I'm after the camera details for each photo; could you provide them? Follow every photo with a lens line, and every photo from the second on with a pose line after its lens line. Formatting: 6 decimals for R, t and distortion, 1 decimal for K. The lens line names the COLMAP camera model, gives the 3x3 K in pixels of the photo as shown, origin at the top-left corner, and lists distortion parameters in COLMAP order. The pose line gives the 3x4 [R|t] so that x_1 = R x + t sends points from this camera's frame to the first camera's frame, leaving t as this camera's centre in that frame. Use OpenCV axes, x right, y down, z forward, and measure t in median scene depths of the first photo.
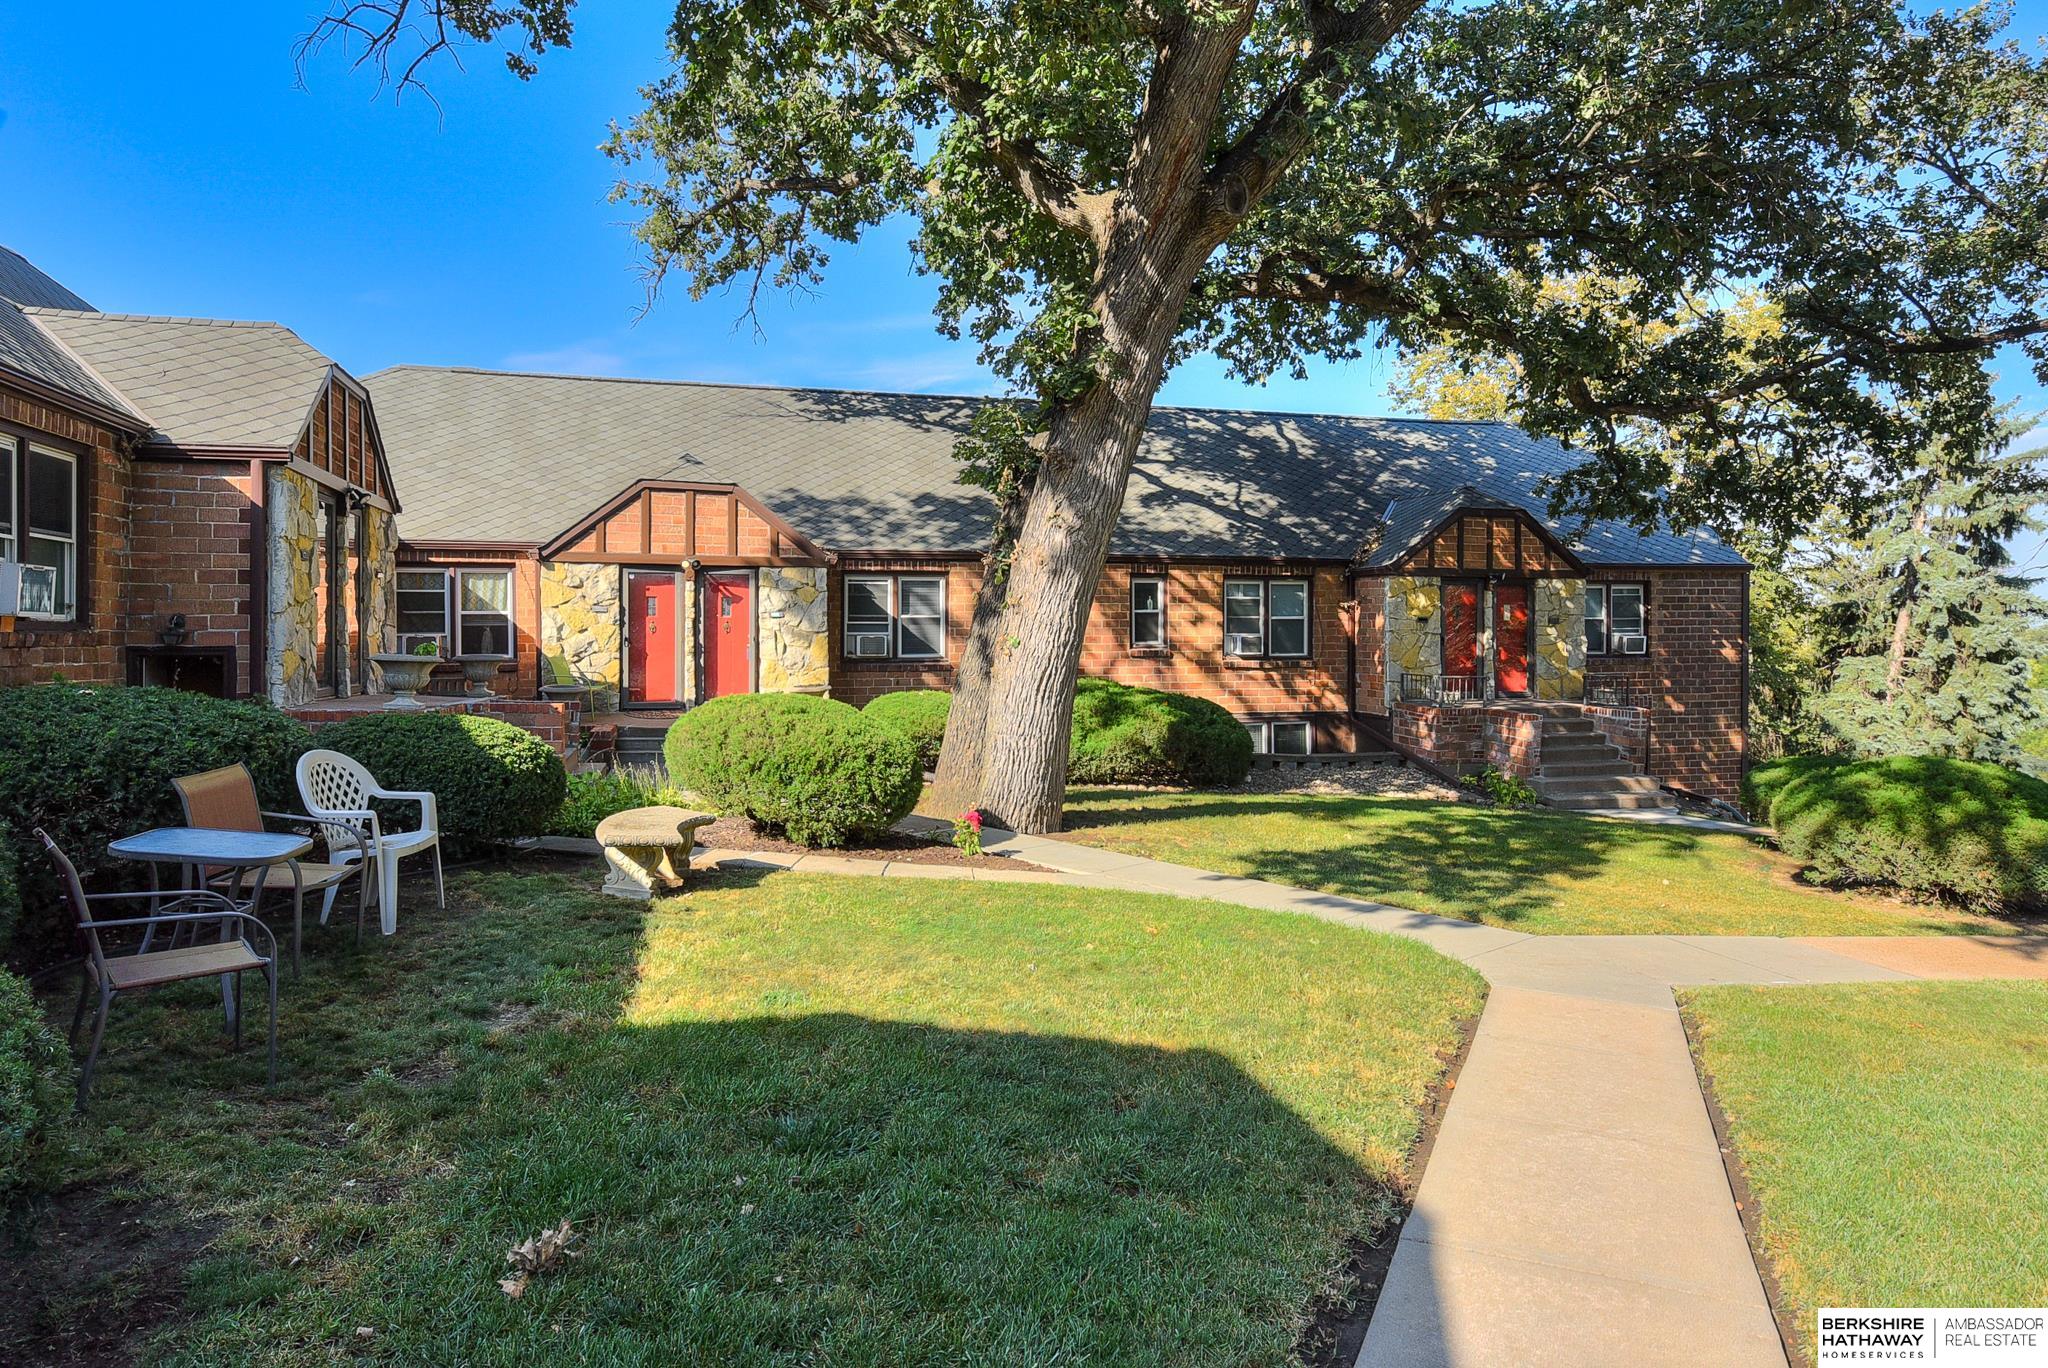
lens RADIAL K [[1203.3, 0, 1026.2], [0, 1203.3, 676.2], [0, 0, 1]] dist [0.008373, 0.003185]
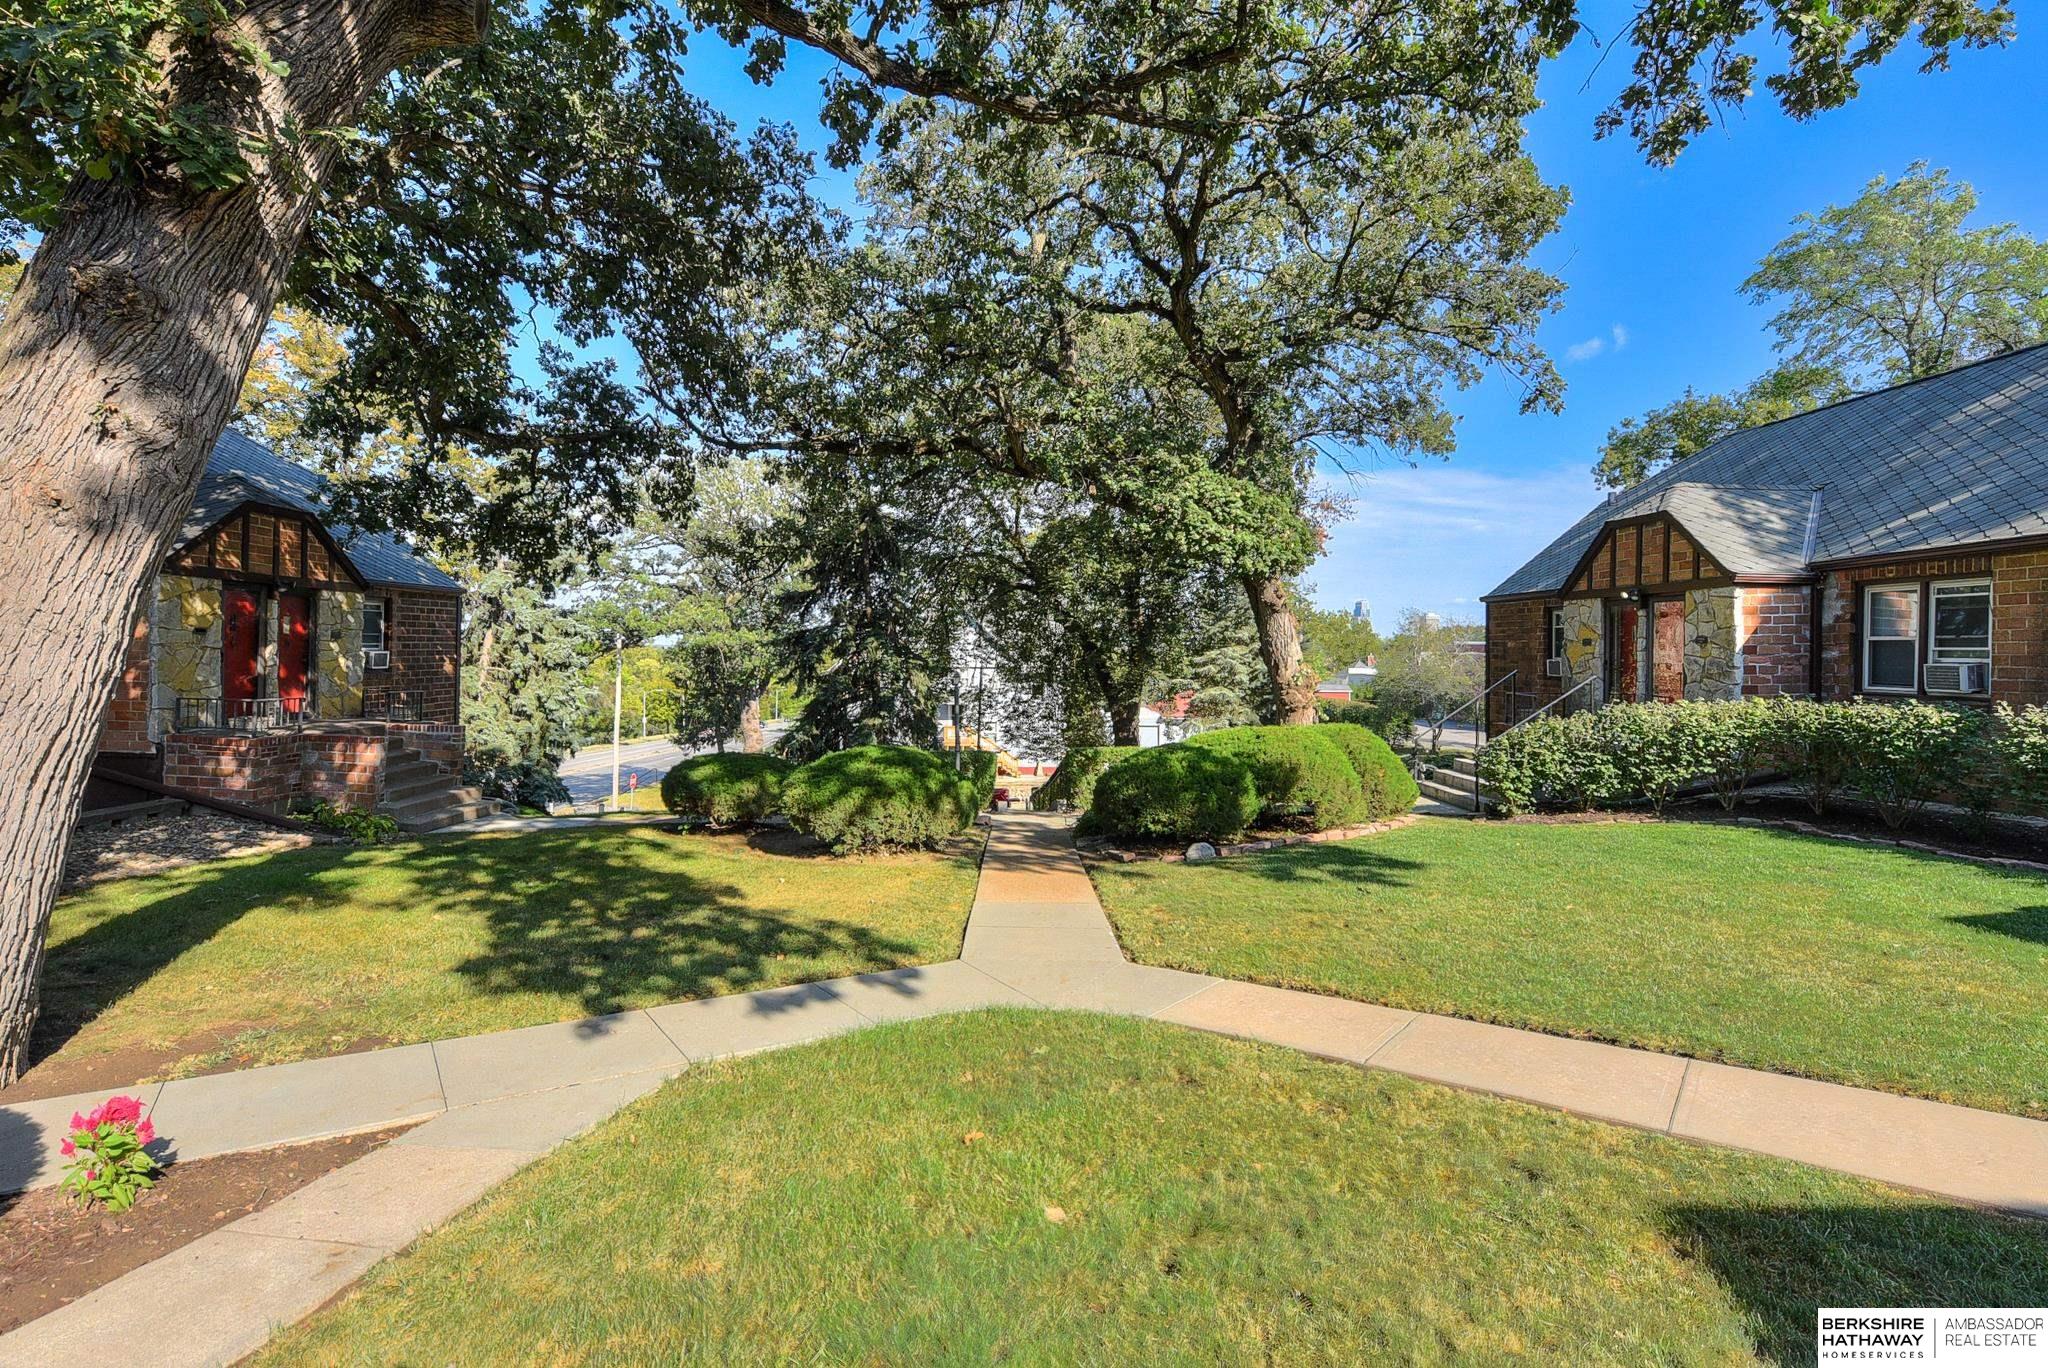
lens RADIAL K [[925.1, 0, 1024.6], [0, 925.1, 677.4], [0, 0, 1]] dist [-0.001509, -0.000158]
pose [[0.264375, -0.020936, 0.964193, -0.124496], [0.021155, 0.999650, 0.015905, -0.013253], [-0.964188, 0.016193, 0.264725, 0.294411]]
